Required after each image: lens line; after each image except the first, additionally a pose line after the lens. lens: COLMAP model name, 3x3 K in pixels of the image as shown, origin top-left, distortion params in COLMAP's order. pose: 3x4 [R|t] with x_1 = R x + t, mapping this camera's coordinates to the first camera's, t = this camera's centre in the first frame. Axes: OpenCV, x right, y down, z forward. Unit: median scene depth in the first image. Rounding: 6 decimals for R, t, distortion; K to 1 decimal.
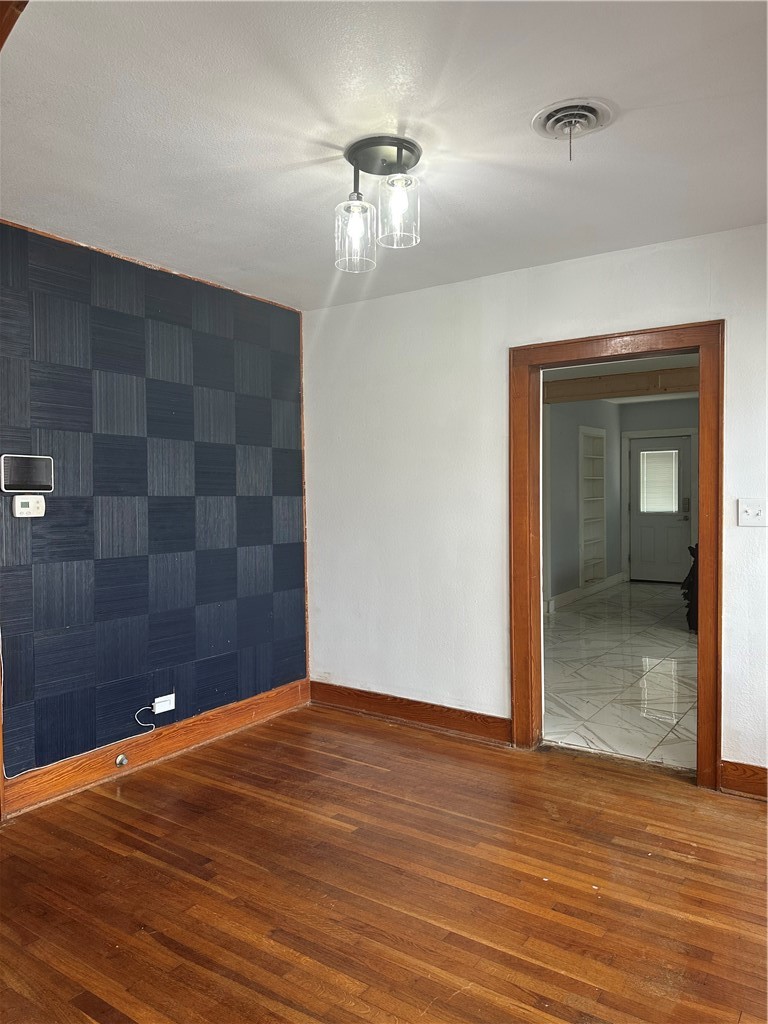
lens RADIAL K [[721.4, 0, 399.6], [0, 721.4, 508.4], [0, 0, 1]] dist [0.049182, -0.052943]
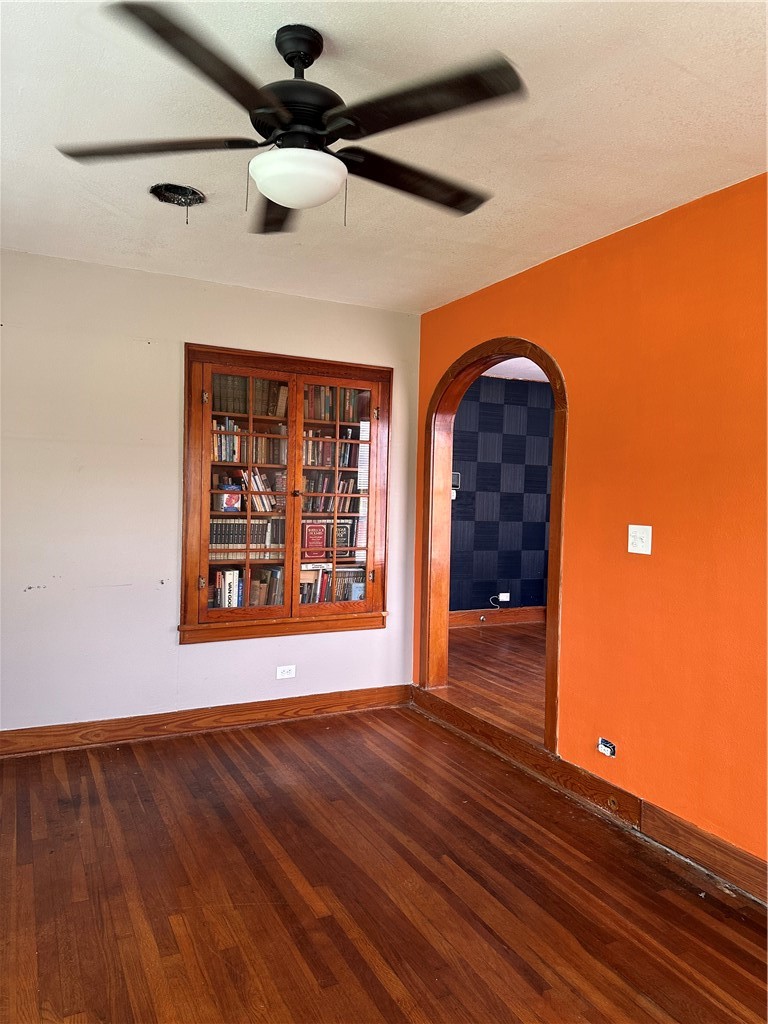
lens RADIAL K [[709.3, 0, 386.4], [0, 709.3, 514.5], [0, 0, 1]] dist [0.130485, -0.192820]
pose [[0.874023, 0.044573, -0.483836, 0.359047], [-0.042914, 0.998973, 0.014507, 0.031924], [0.483986, 0.008084, 0.875038, -0.945715]]
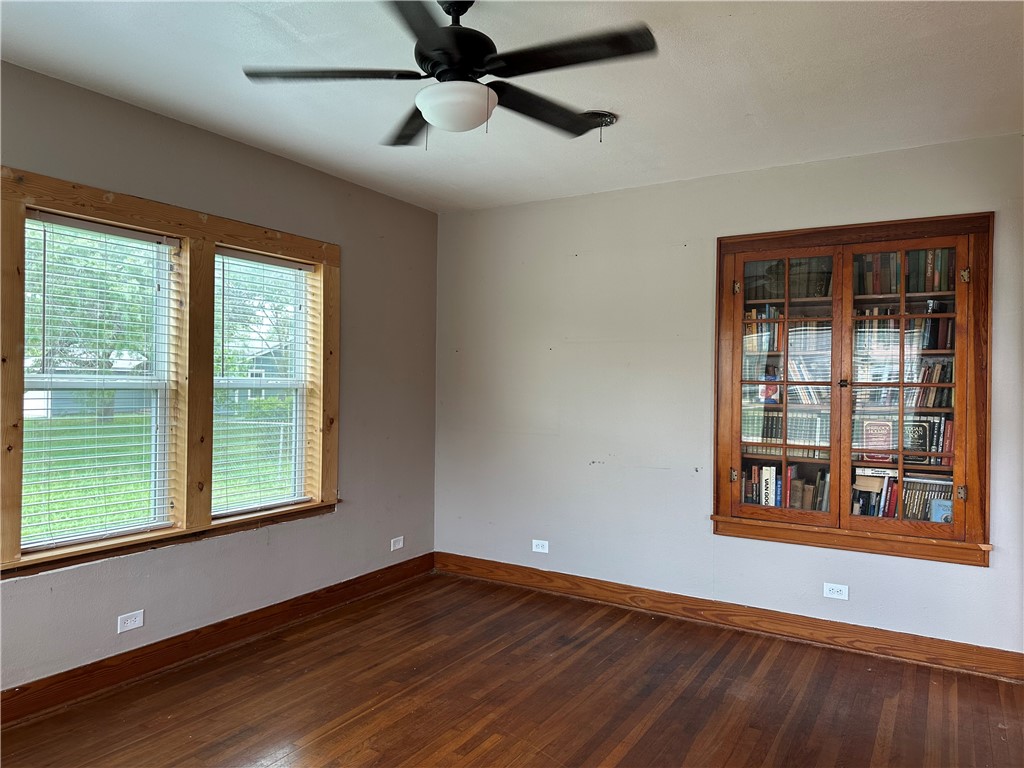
lens RADIAL K [[721.4, 0, 509.7], [0, 721.4, 379.9], [0, 0, 1]] dist [0.049182, -0.052943]
pose [[0.052484, 0.009579, -0.998576, 0.694364], [-0.034141, 0.999387, 0.007792, 0.022914], [0.998038, 0.033683, 0.052779, -0.470879]]
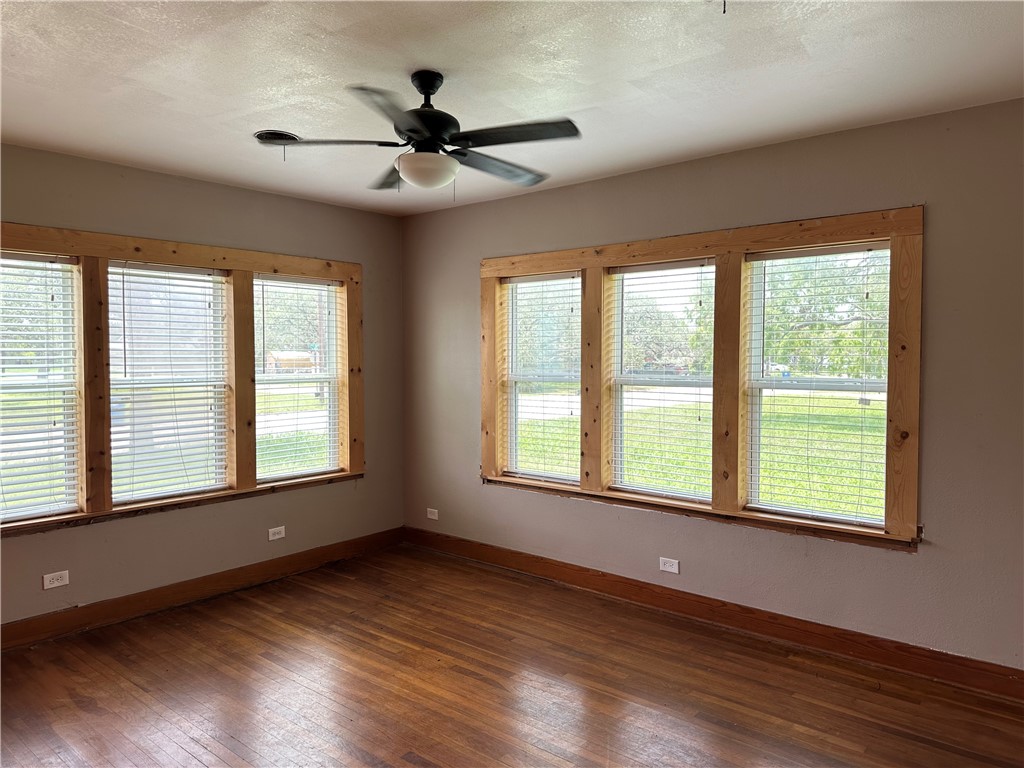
lens RADIAL K [[721.4, 0, 509.7], [0, 721.4, 379.9], [0, 0, 1]] dist [0.049182, -0.052943]
pose [[-0.995198, -0.001026, 0.097877, -0.158163], [0.003883, 0.998744, 0.049945, -0.012268], [-0.097805, 0.050086, -0.993944, 0.343165]]
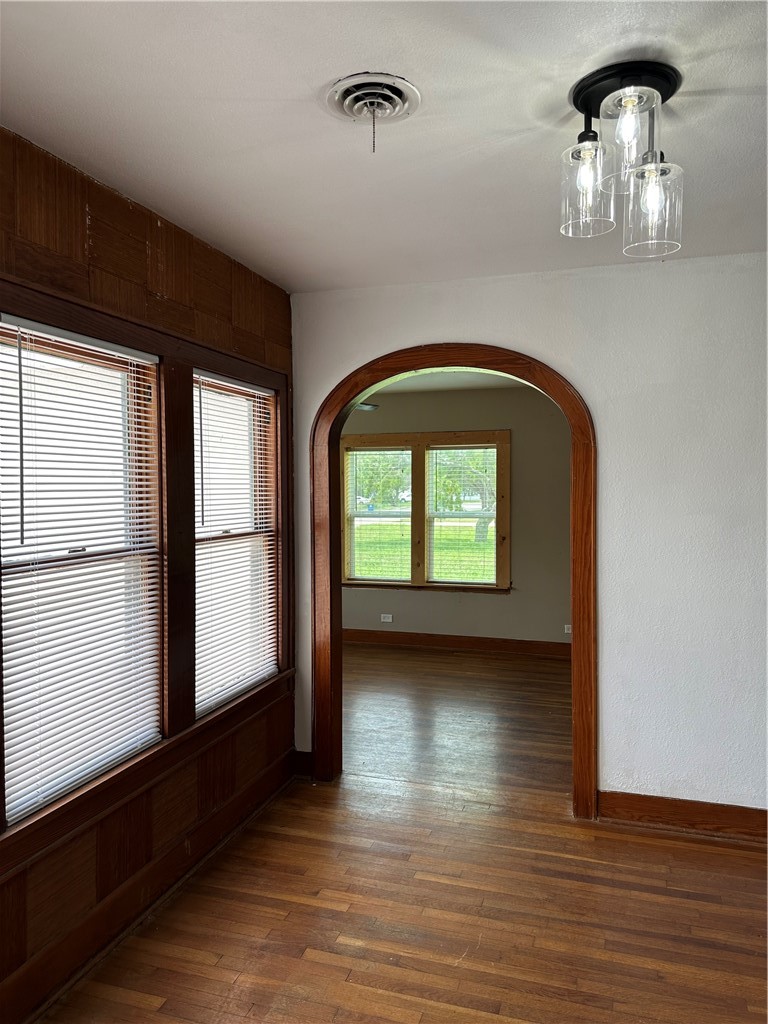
lens RADIAL K [[721.4, 0, 399.6], [0, 721.4, 508.4], [0, 0, 1]] dist [0.049182, -0.052943]
pose [[-0.955589, 0.016877, -0.294219, 0.299777], [0.001789, 0.998673, 0.051477, -0.078091], [0.294697, 0.048664, -0.954351, 1.194526]]
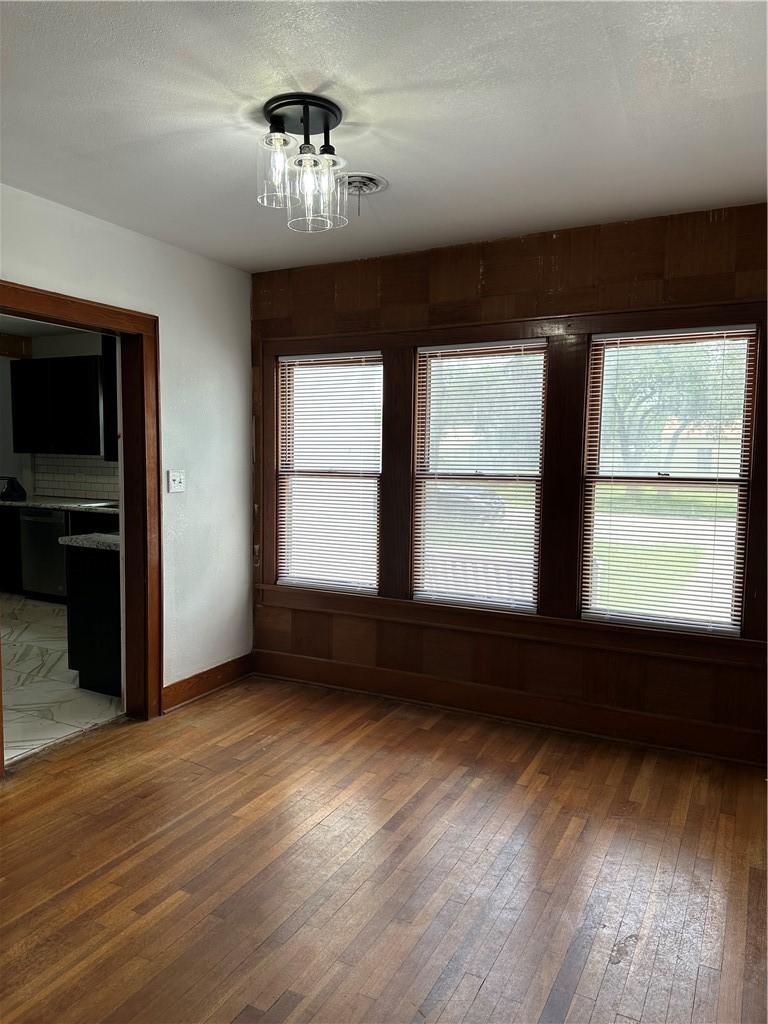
lens RADIAL K [[721.2, 0, 376.1], [0, 721.2, 505.9], [0, 0, 1]] dist [0.000145, -0.002199]
pose [[-0.103557, -0.068822, 0.992240, -0.719139], [0.012909, 0.997426, 0.070529, -0.032026], [-0.994540, 0.020113, -0.102402, 0.732486]]
